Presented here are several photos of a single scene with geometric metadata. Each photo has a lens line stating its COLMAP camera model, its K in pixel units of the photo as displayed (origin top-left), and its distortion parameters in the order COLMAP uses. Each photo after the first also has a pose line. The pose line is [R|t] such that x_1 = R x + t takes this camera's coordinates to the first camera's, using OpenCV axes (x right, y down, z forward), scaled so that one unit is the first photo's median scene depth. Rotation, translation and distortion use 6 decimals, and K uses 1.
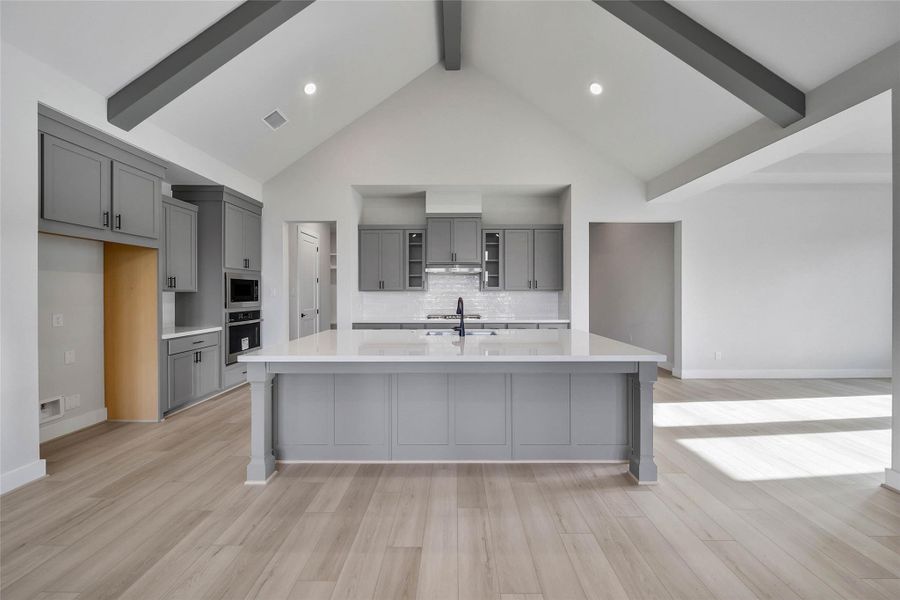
lens RADIAL K [[320.0, 0, 451.9], [0, 320.0, 297.3], [0, 0, 1]] dist [-0.008569, -0.000098]
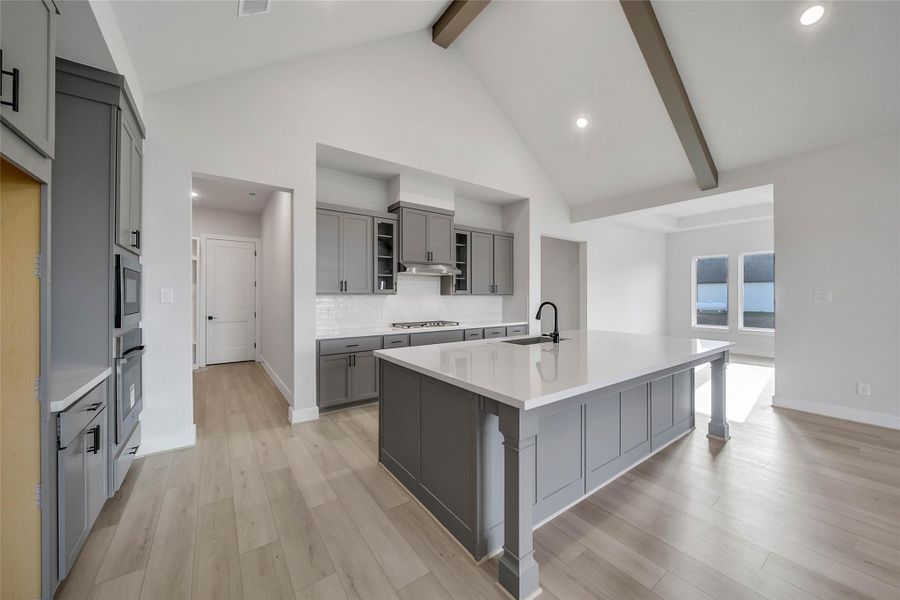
lens RADIAL K [[331.0, 0, 450.7], [0, 331.0, 296.3], [0, 0, 1]] dist [-0.002069, -0.000306]
pose [[0.805984, 0.002840, 0.591931, -0.505614], [0.007434, 0.999861, -0.014920, -0.002088], [-0.591891, 0.016426, 0.805851, 0.248113]]
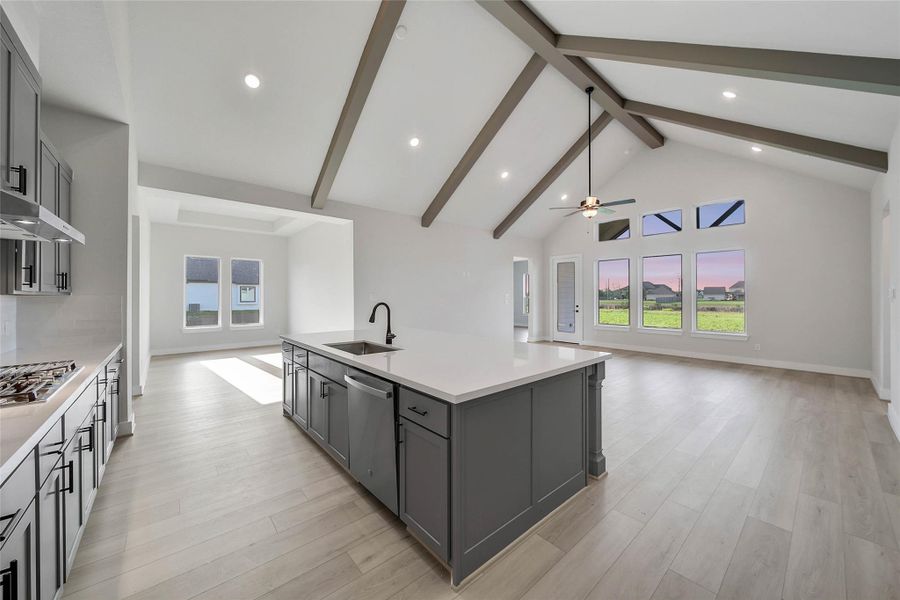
lens RADIAL K [[323.0, 0, 462.1], [0, 323.0, 295.1], [0, 0, 1]] dist [-0.001043, -0.000109]
pose [[-0.665974, 0.004388, 0.745962, -0.509285], [0.013729, 0.999885, 0.006375, -0.015237], [-0.745849, 0.014487, -0.665958, 0.934520]]
